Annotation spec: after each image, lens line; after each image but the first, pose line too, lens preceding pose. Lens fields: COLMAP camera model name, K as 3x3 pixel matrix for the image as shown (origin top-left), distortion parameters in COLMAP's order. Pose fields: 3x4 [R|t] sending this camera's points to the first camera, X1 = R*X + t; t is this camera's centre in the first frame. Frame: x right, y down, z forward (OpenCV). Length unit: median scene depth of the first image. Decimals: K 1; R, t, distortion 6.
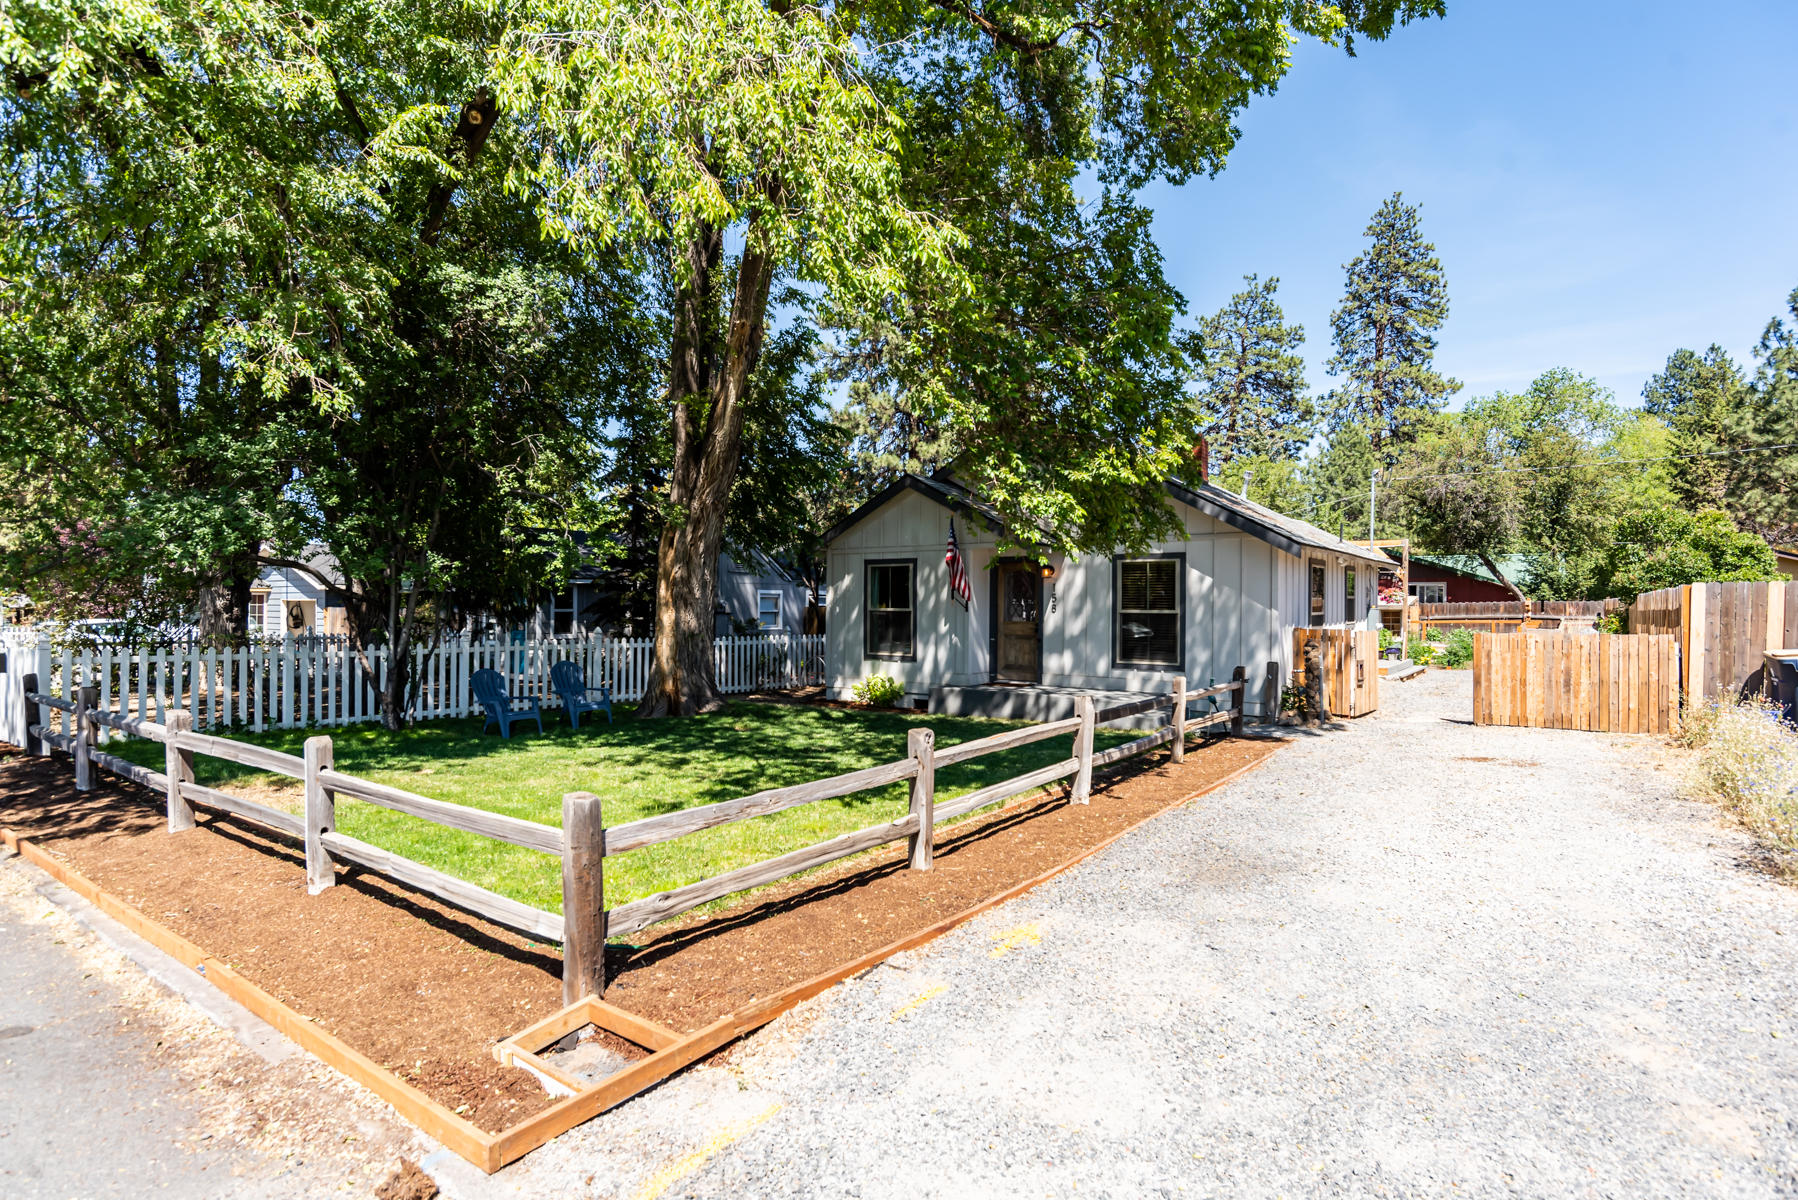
lens RADIAL K [[930.3, 0, 899.0], [0, 930.3, 600.0], [0, 0, 1]] dist [-0.037356, 0.014927]
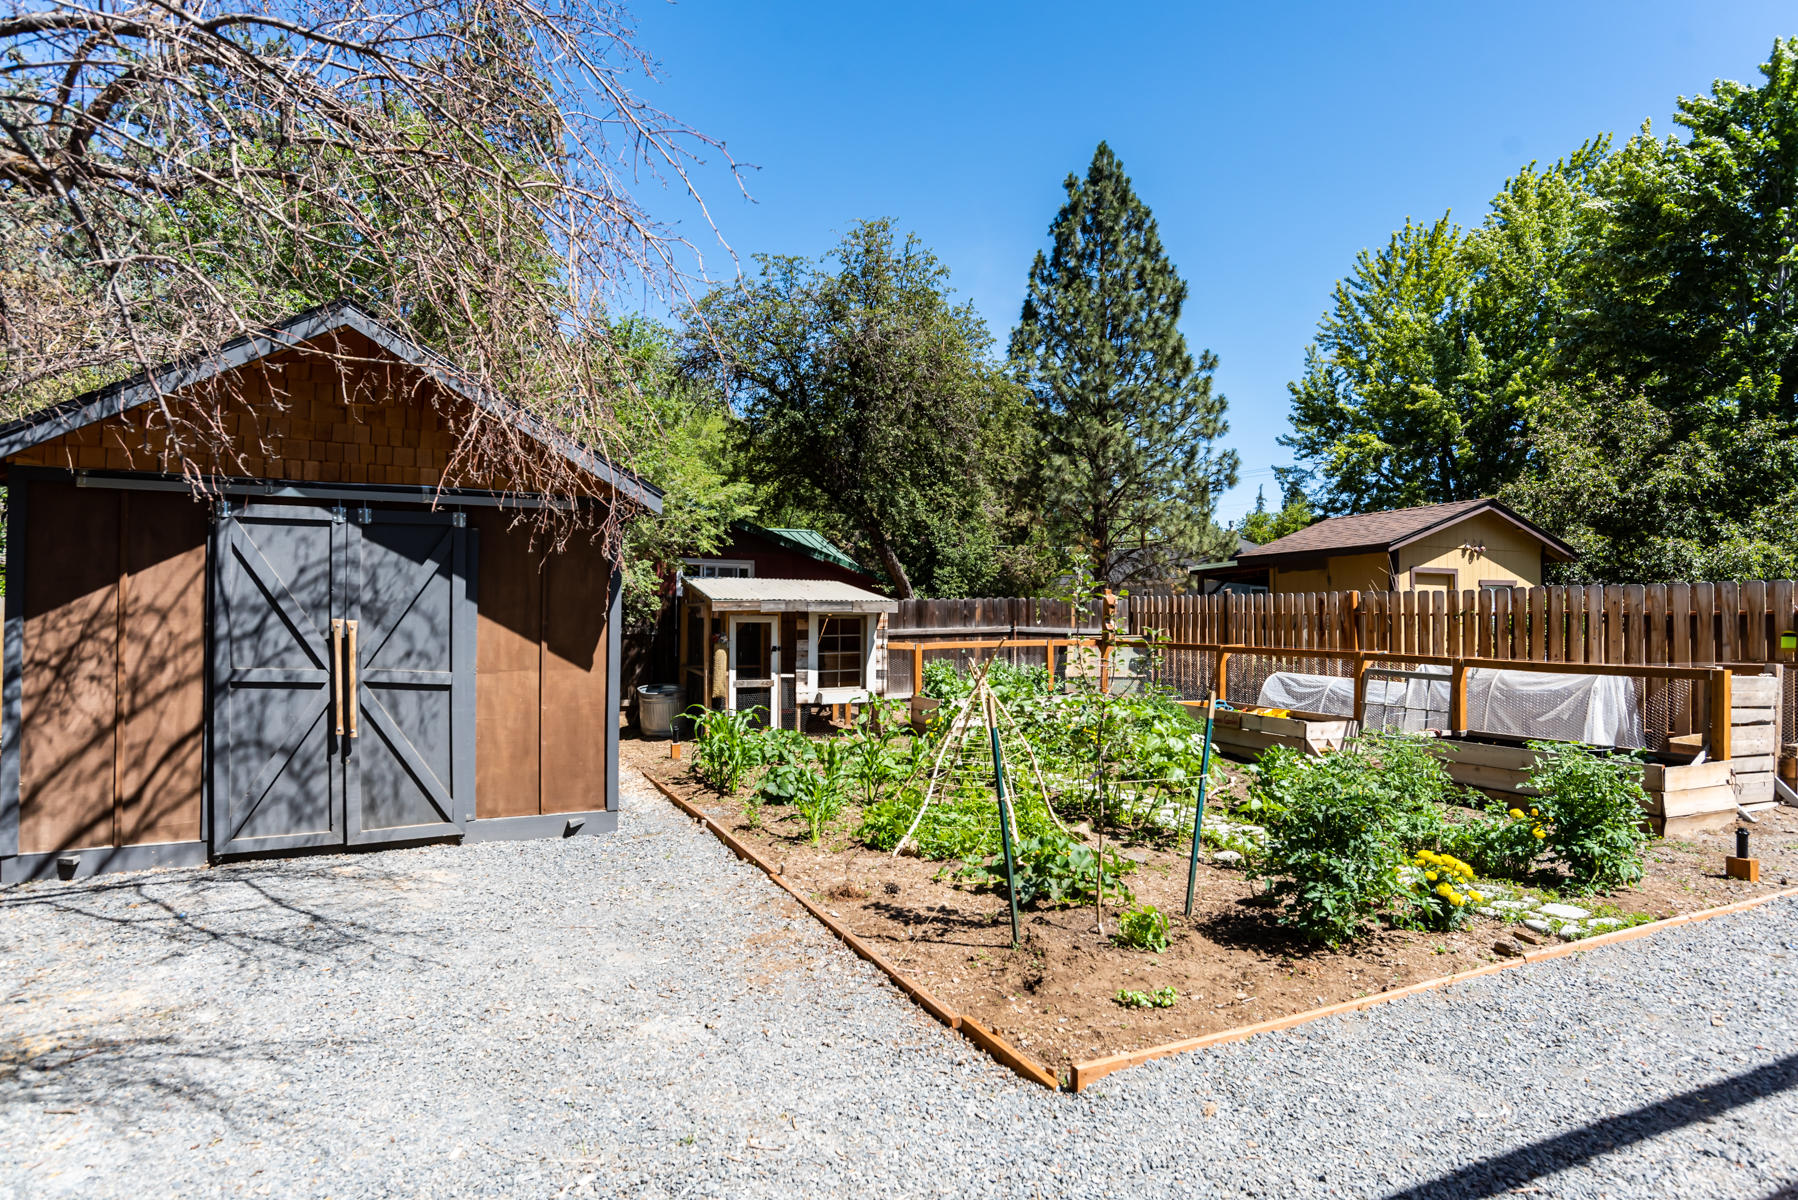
lens RADIAL K [[959.0, 0, 894.5], [0, 959.0, 605.2], [0, 0, 1]] dist [-0.048038, 0.017766]
pose [[0.501585, 0.014444, 0.864988, 0.193749], [-0.011252, 0.999885, -0.010171, 0.009718], [-0.865035, -0.004631, 0.501690, 0.712830]]
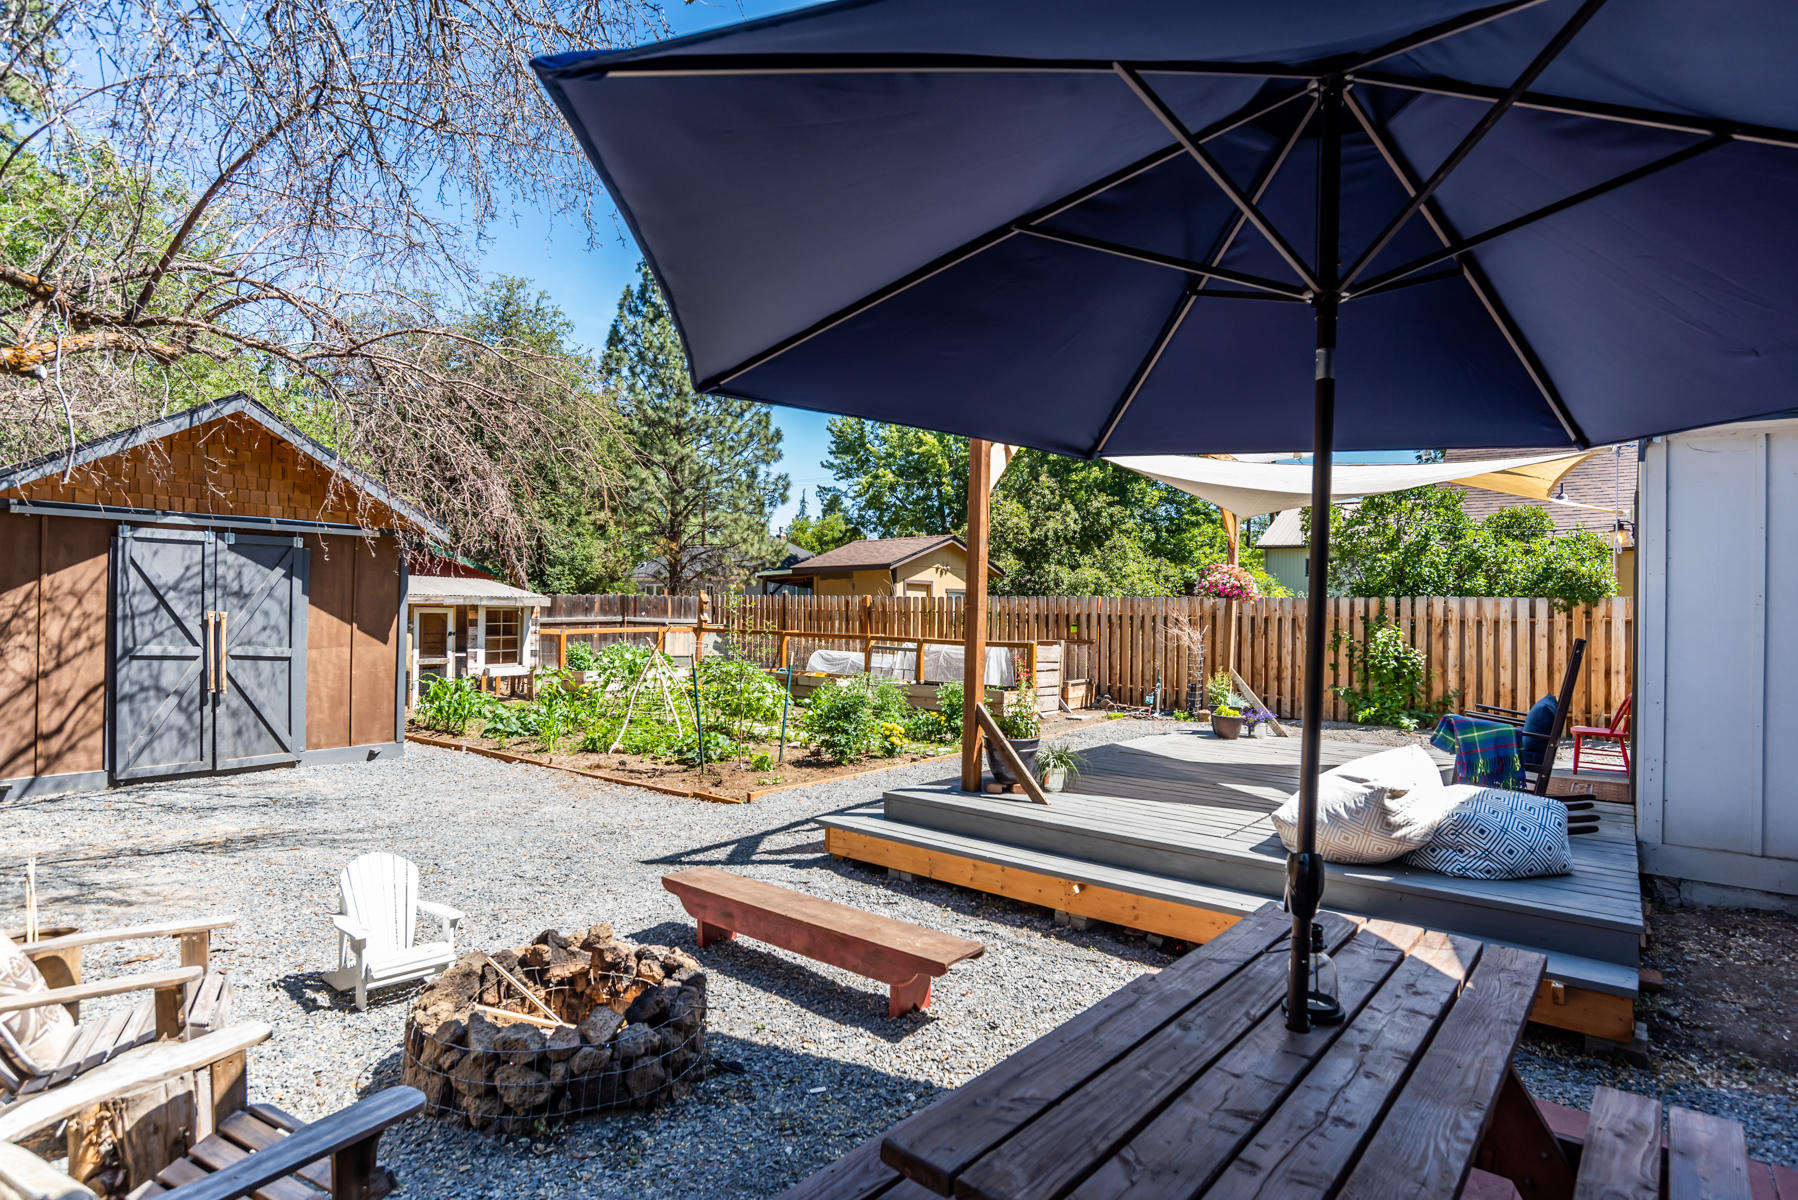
lens RADIAL K [[959.0, 0, 894.5], [0, 959.0, 605.2], [0, 0, 1]] dist [-0.048038, 0.017766]
pose [[0.060343, 0.009208, 0.998135, 0.053493], [-0.023043, 0.999704, -0.007829, 0.008298], [-0.997912, -0.022527, 0.060537, 0.695030]]
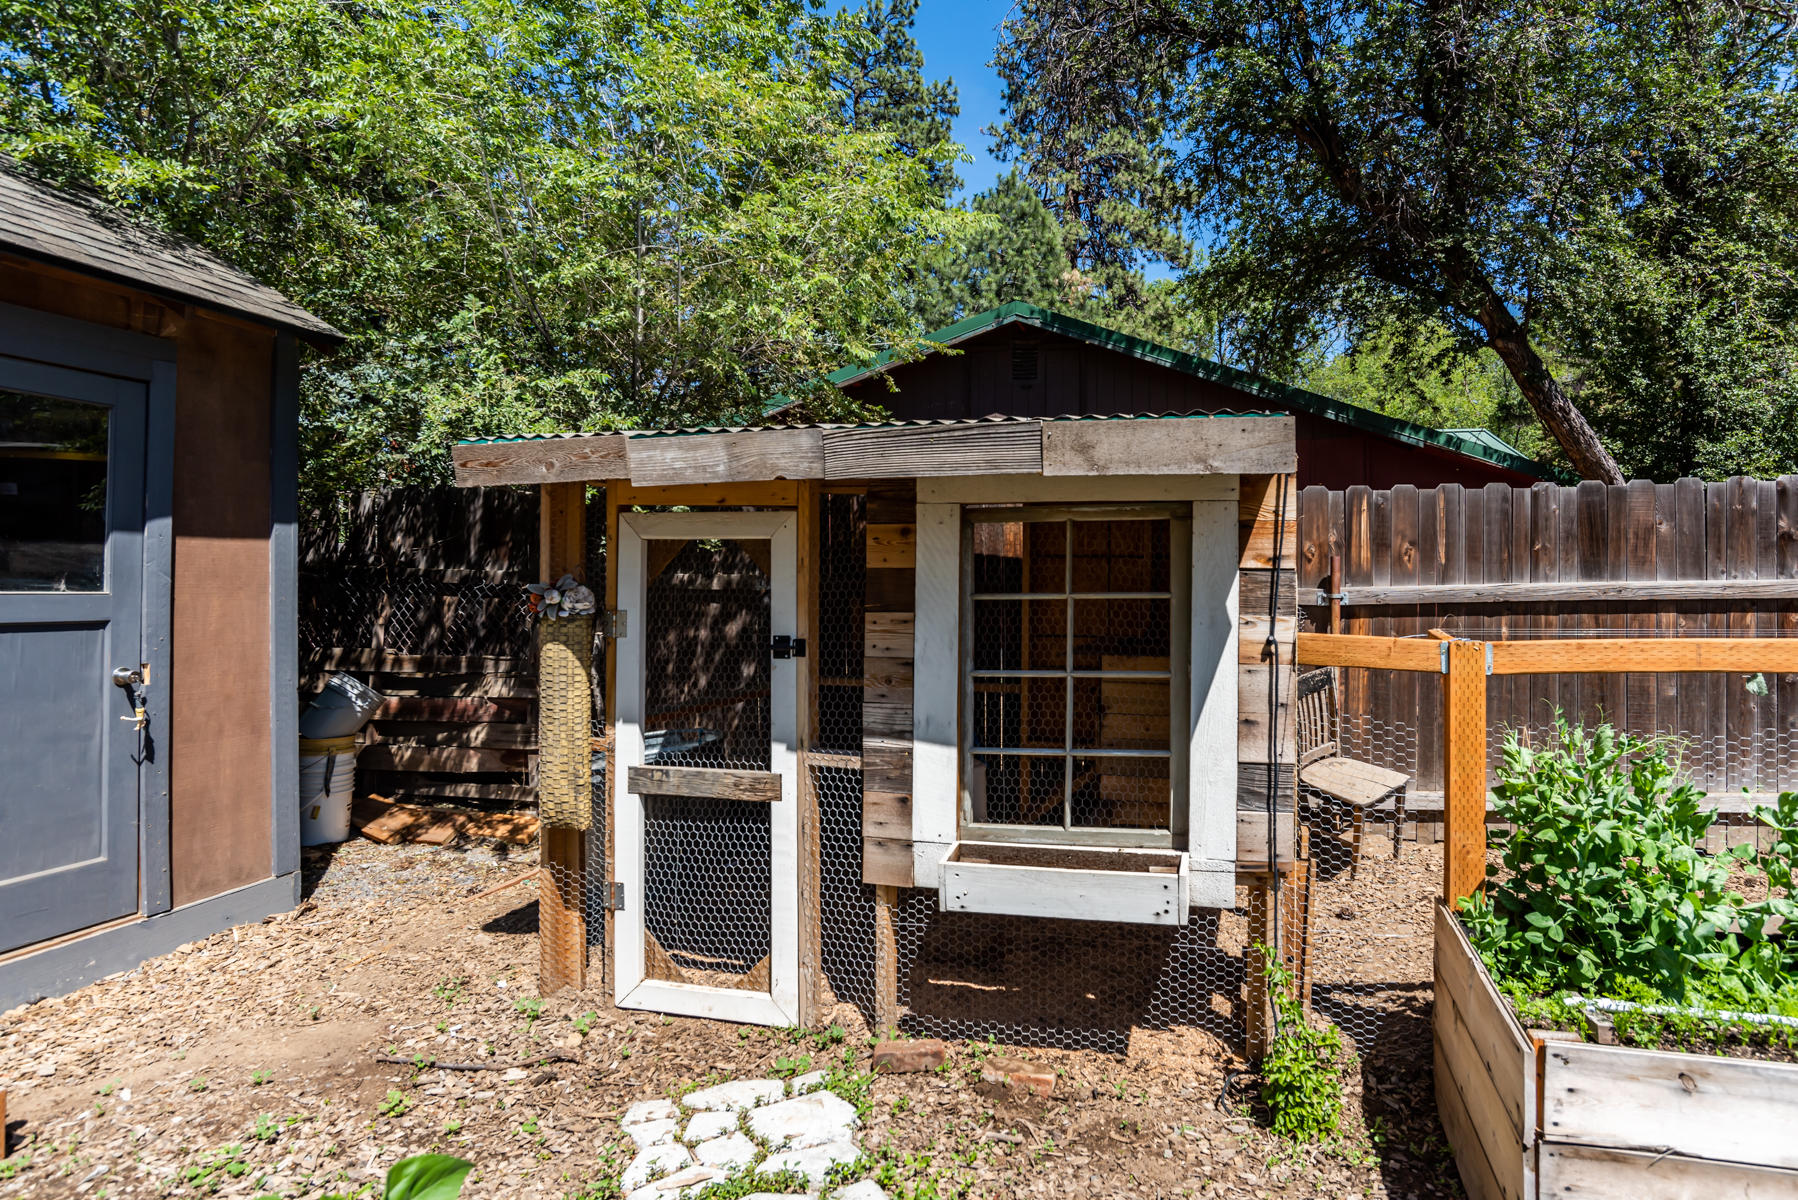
lens RADIAL K [[985.7, 0, 1033.7], [0, 985.7, 586.7], [0, 0, 1]] dist [-0.085735, 0.019976]
pose [[0.908205, 0.005554, 0.418488, 0.446827], [-0.008530, 0.999950, 0.005241, 0.016343], [-0.418438, -0.008330, 0.908207, 0.832788]]
